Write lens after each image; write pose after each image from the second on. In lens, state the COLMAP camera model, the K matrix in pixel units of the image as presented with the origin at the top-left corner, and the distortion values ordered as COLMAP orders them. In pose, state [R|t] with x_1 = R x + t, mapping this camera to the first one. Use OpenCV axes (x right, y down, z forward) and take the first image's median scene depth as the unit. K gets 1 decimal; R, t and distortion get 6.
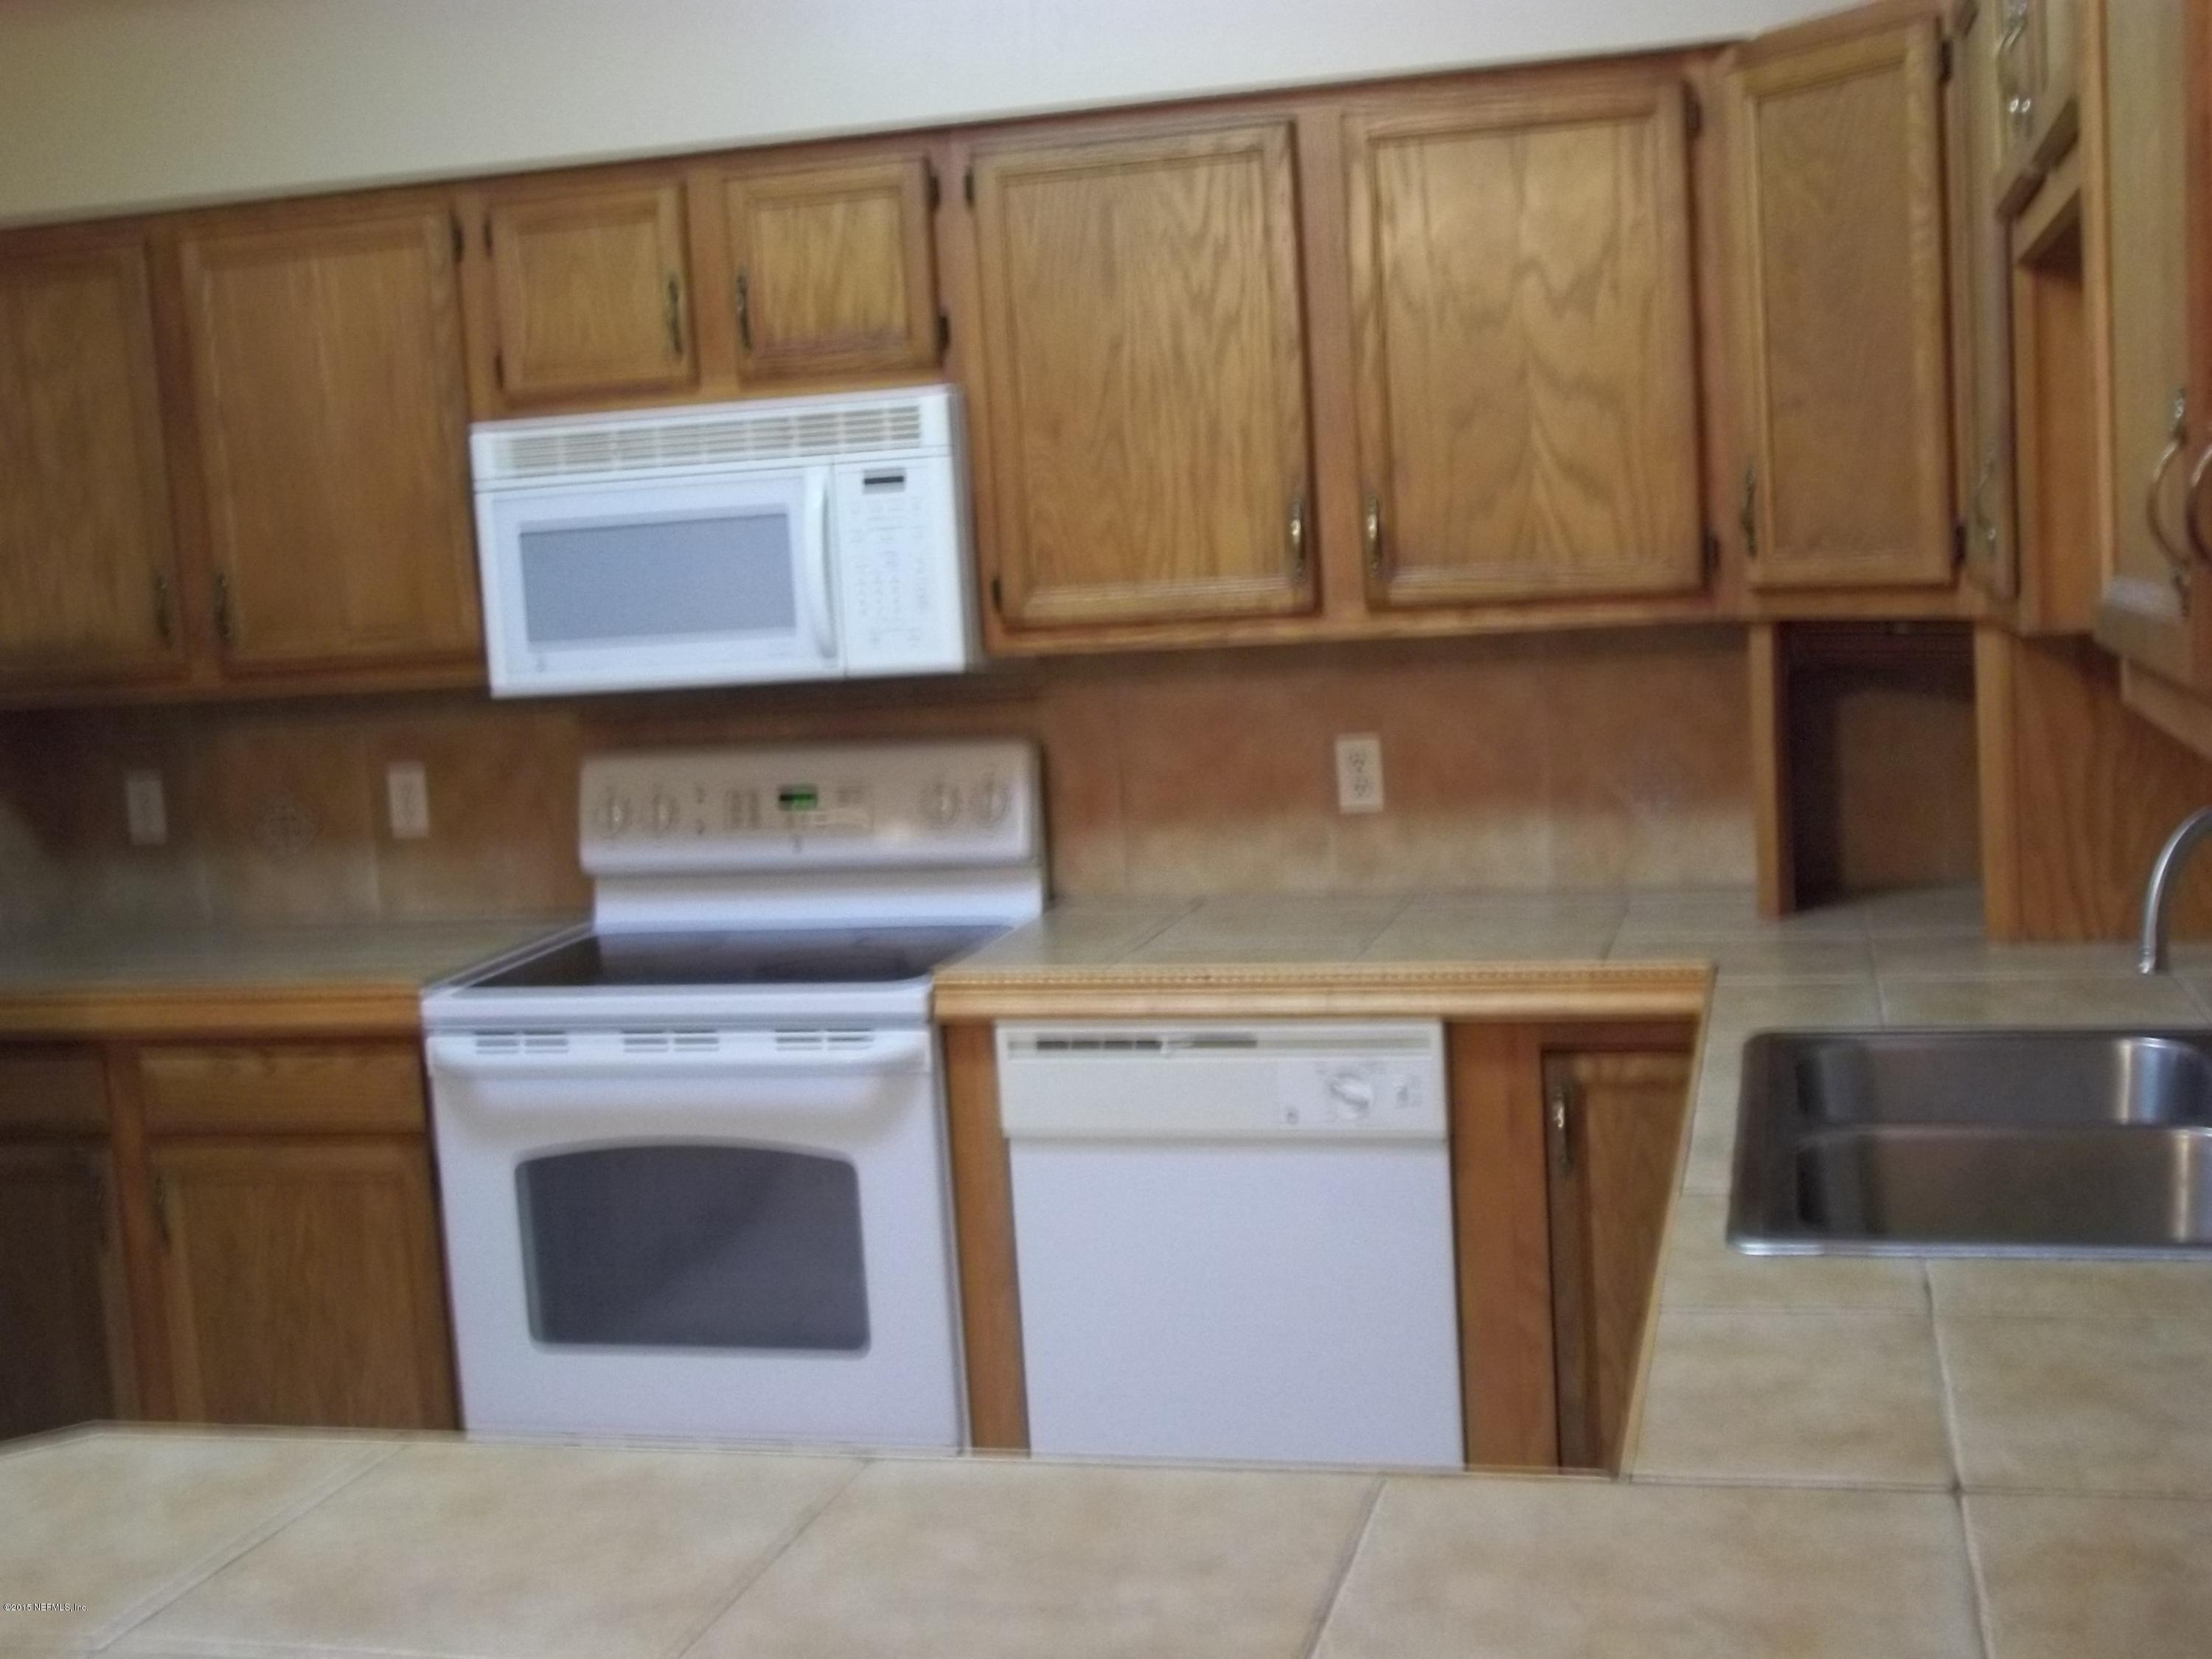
lens RADIAL K [[2570.1, 0, 1114.6], [0, 2570.1, 807.0], [0, 0, 1]] dist [-0.017724, 0.000928]
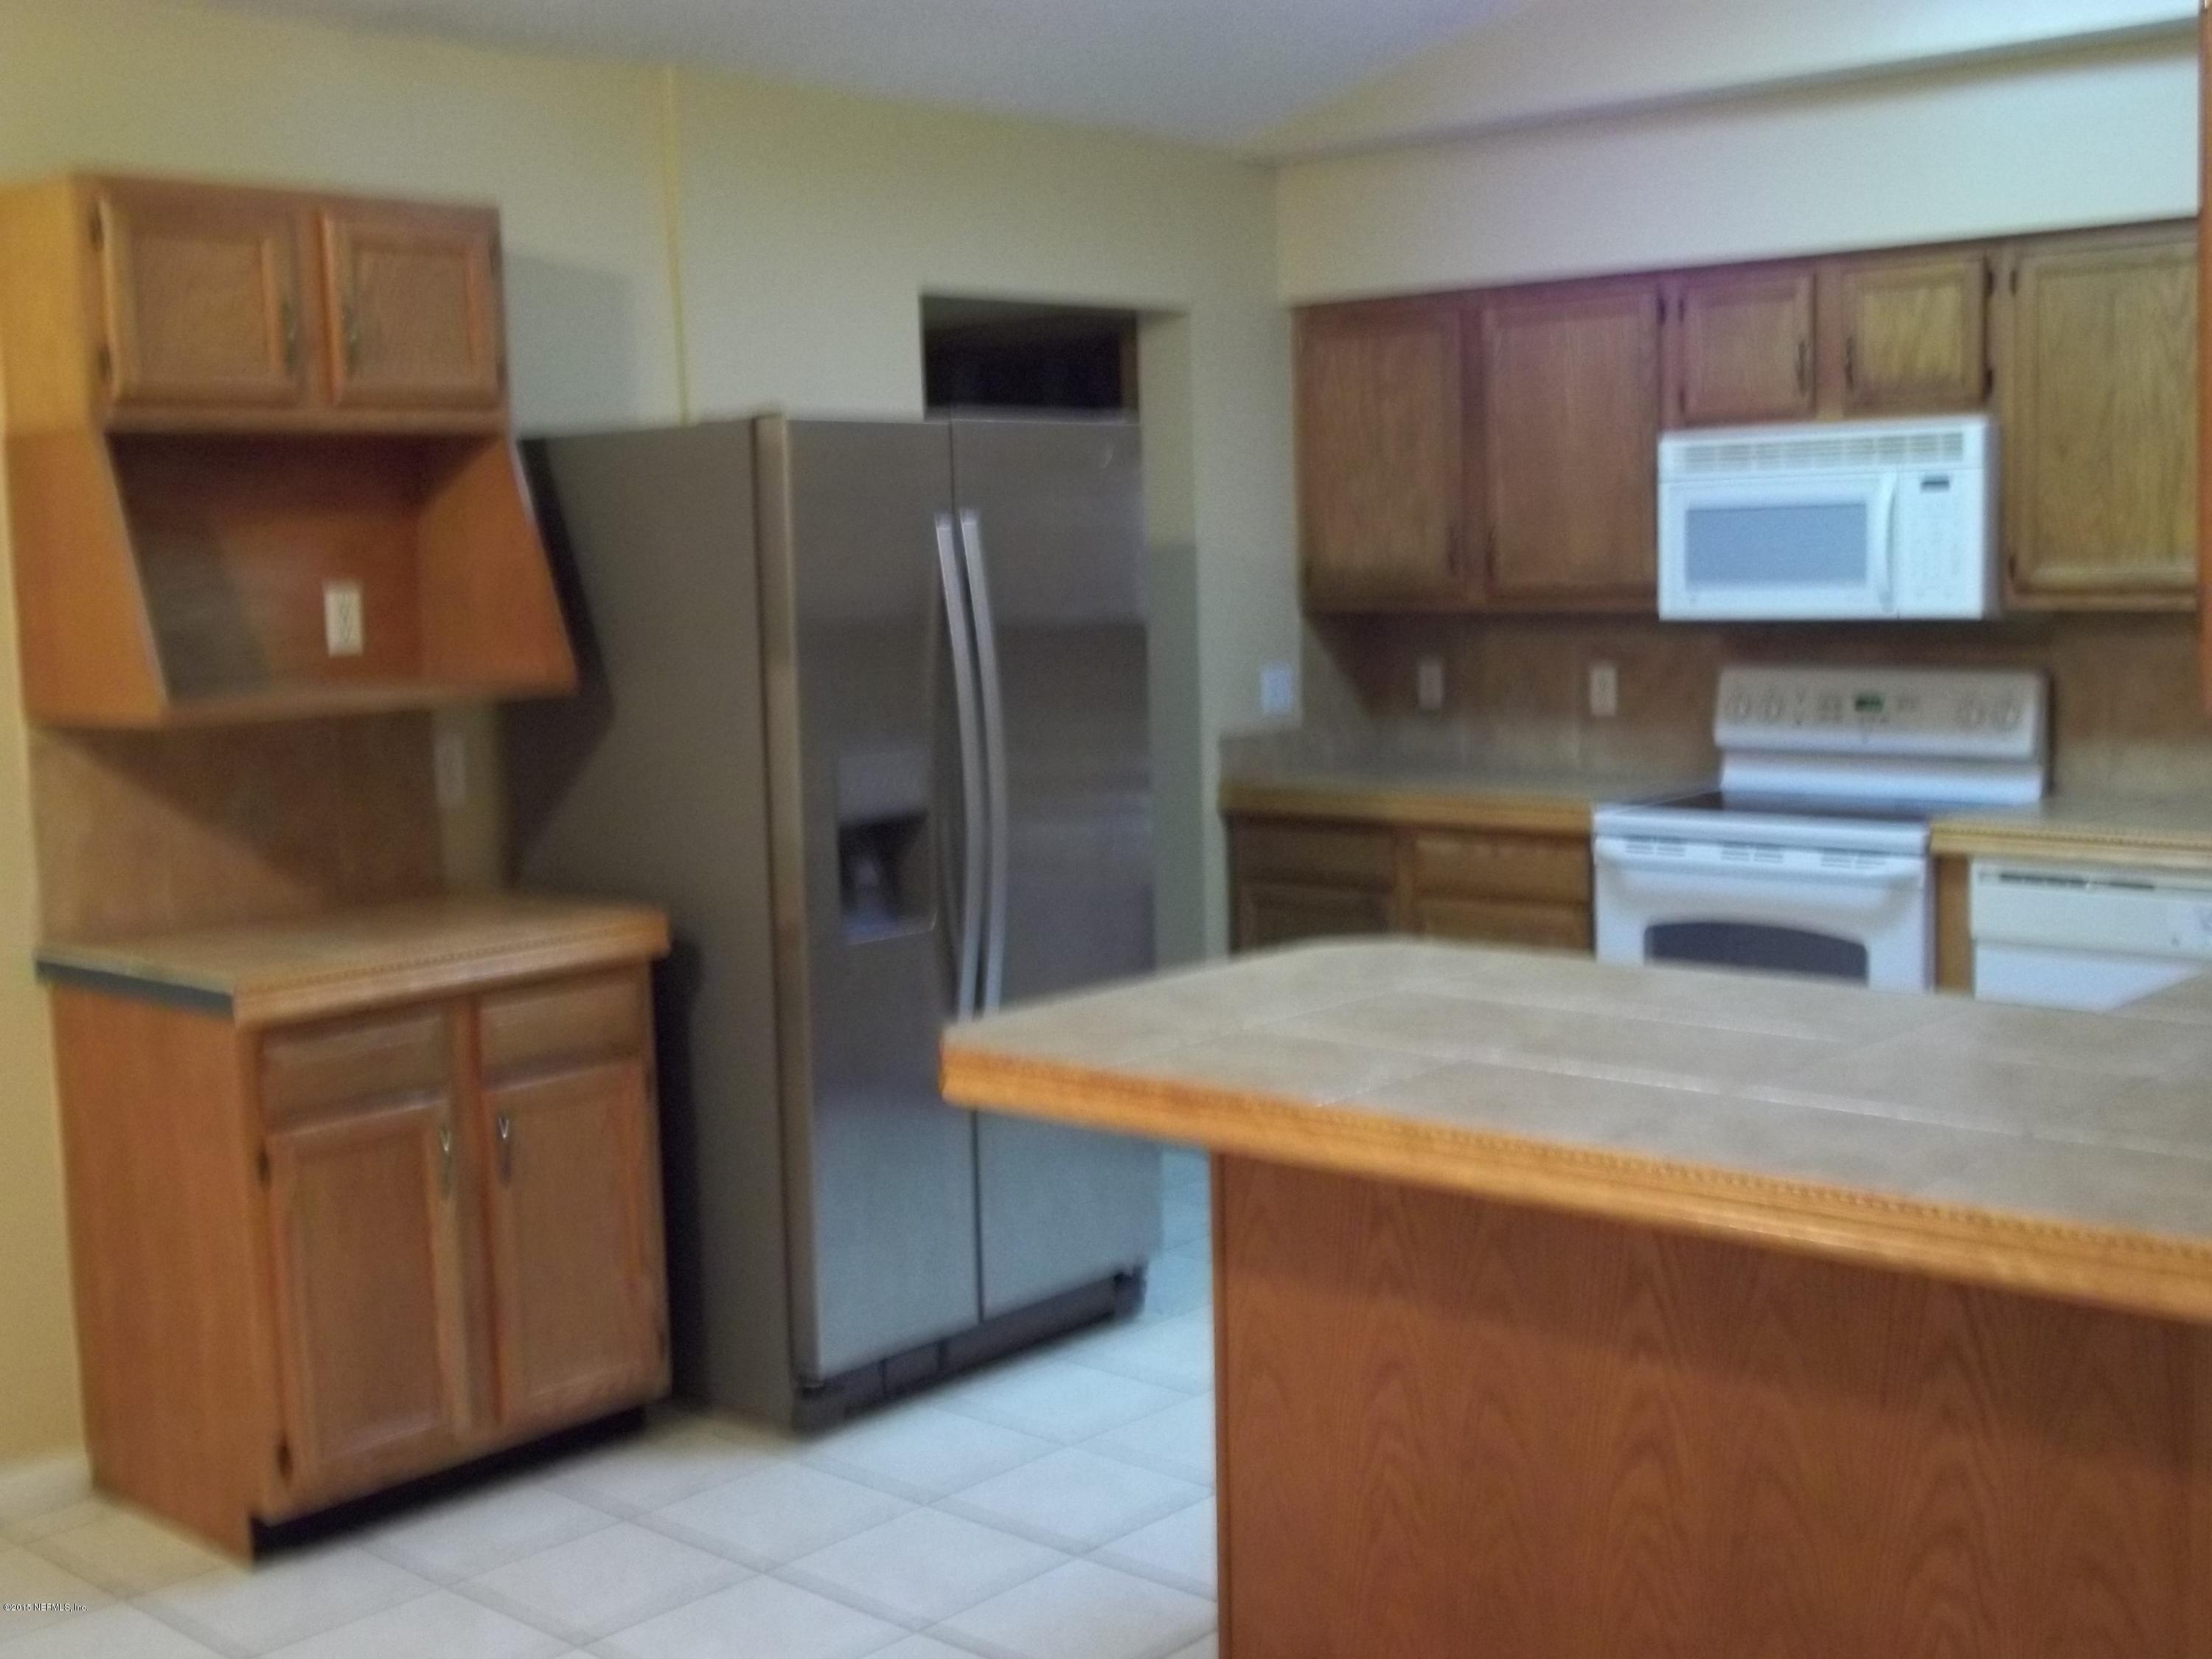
lens RADIAL K [[2570.1, 0, 1114.6], [0, 2570.1, 807.0], [0, 0, 1]] dist [-0.017724, 0.000928]
pose [[0.885986, 0.086772, -0.455521, 0.169167], [-0.077213, 0.996228, 0.039592, 0.031867], [0.457238, 0.000094, 0.889344, -0.478480]]
